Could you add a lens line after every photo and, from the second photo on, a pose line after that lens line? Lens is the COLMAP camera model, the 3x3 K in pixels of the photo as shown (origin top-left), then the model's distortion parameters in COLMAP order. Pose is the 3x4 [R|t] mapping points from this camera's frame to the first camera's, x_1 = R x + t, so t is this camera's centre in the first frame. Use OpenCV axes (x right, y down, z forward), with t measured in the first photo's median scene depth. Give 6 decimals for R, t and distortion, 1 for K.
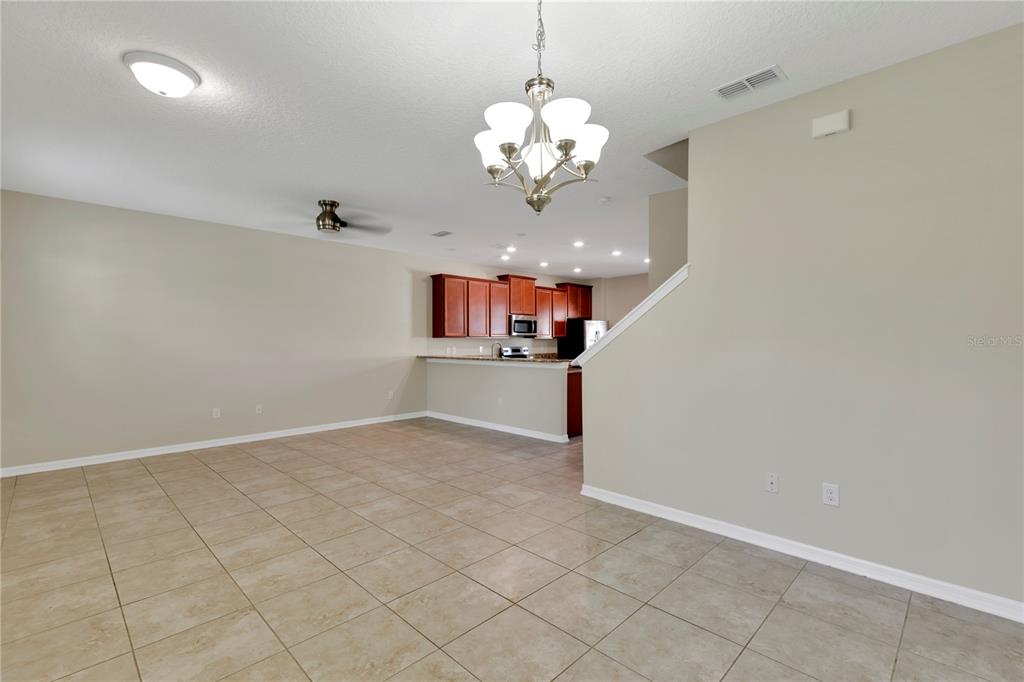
lens RADIAL K [[465.7, 0, 517.9], [0, 465.7, 341.3], [0, 0, 1]] dist [0.009071, -0.000399]
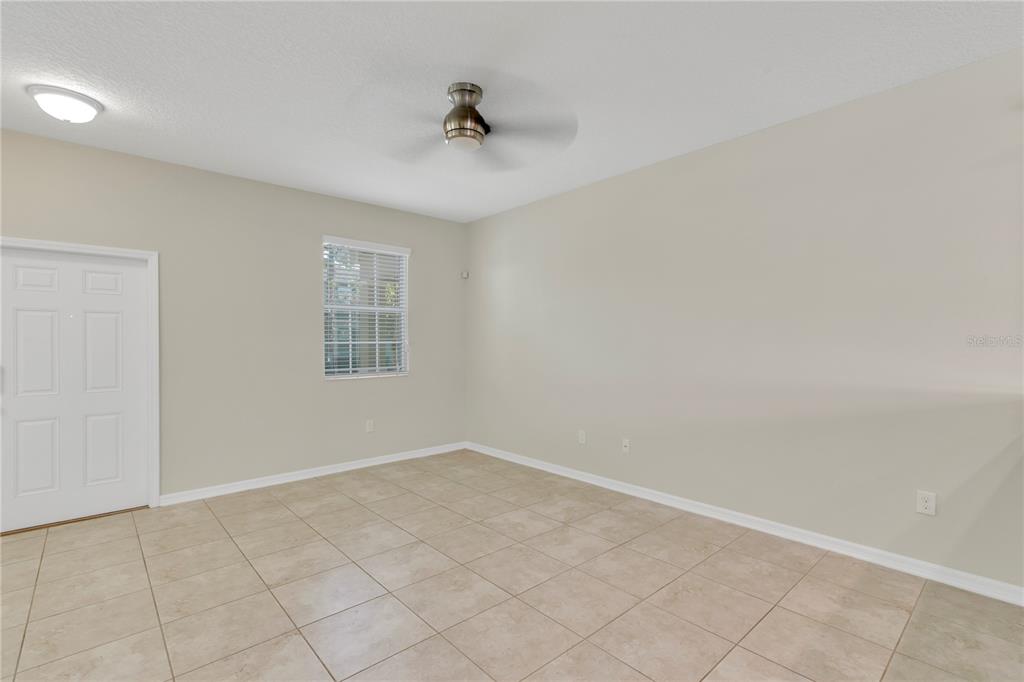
lens RADIAL K [[465.7, 0, 505.9], [0, 465.7, 348.7], [0, 0, 1]] dist [0.009071, -0.000399]
pose [[-0.082241, 0.014088, -0.996513, 0.169087], [0.001466, 0.999901, 0.014015, -0.000135], [0.996611, -0.000309, -0.082253, 1.378877]]
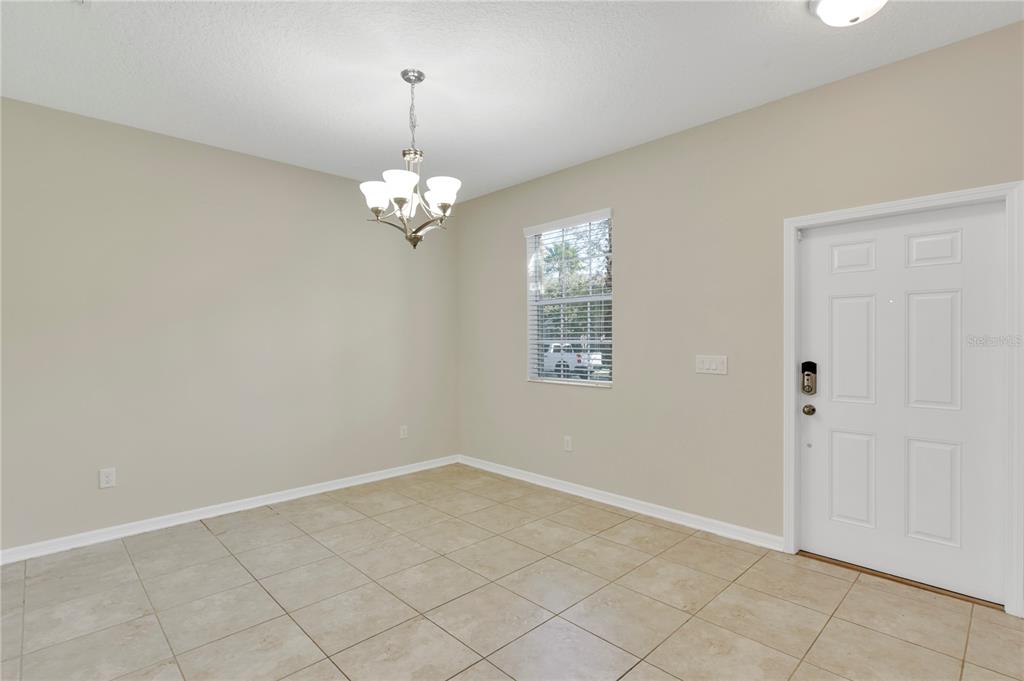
lens RADIAL K [[491.6, 0, 506.5], [0, 491.6, 341.5], [0, 0, 1]] dist [0.002391, 0.000046]
pose [[-0.999170, 0.010513, 0.039354, -0.136625], [0.010860, 0.999904, 0.008627, -0.005698], [-0.039260, 0.009047, -0.999188, 1.199141]]
